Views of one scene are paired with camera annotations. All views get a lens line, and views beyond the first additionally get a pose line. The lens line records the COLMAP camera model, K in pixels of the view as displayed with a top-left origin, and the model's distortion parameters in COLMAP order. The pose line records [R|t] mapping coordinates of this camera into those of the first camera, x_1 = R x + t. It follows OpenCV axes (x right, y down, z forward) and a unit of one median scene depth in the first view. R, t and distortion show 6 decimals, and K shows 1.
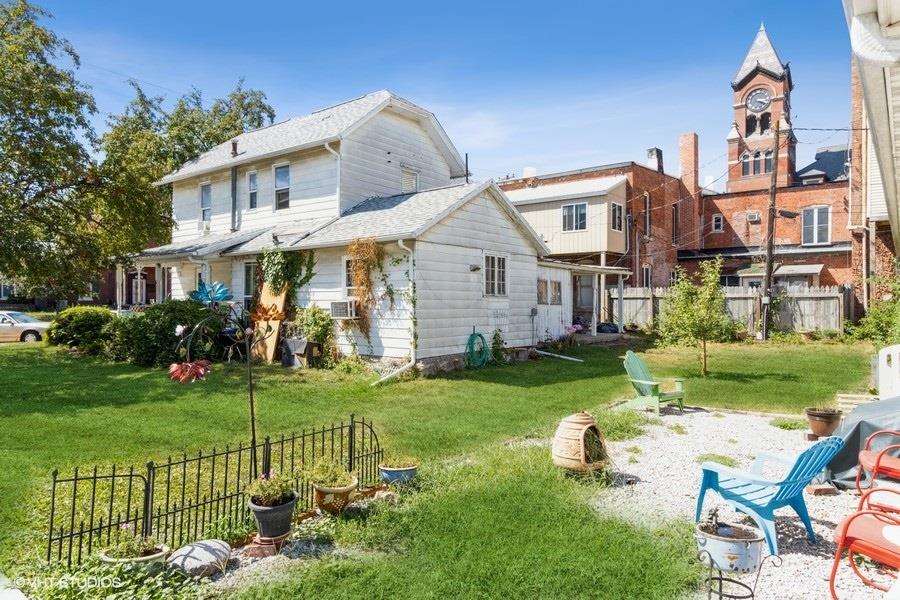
lens RADIAL K [[583.2, 0, 451.9], [0, 583.2, 302.0], [0, 0, 1]] dist [0.008027, -0.000666]
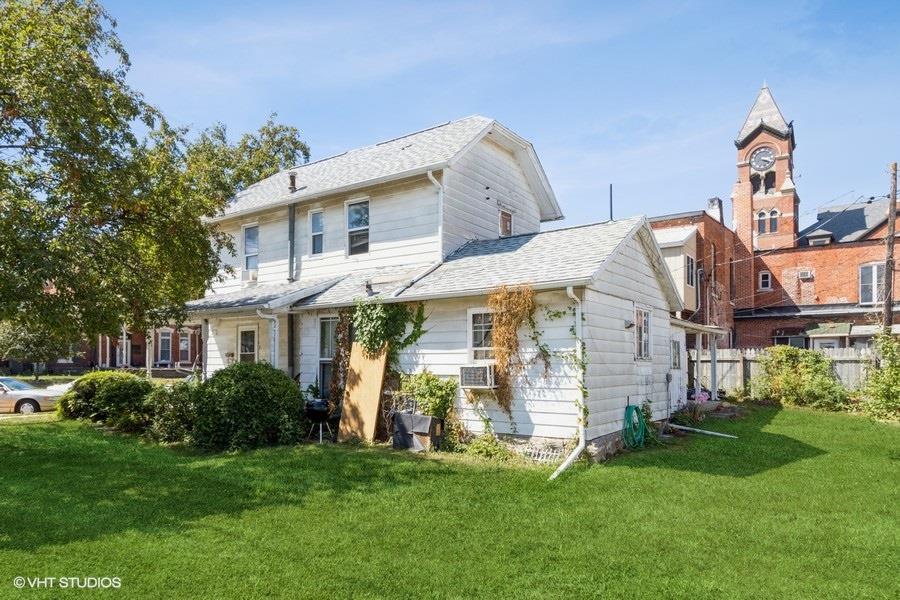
lens RADIAL K [[583.2, 0, 440.9], [0, 583.2, 356.2], [0, 0, 1]] dist [0.008027, -0.000666]
pose [[0.998995, 0.000333, 0.044823, -0.204798], [0.000251, 0.999915, -0.013039, -0.003091], [-0.044824, 0.013037, 0.998910, 0.162934]]
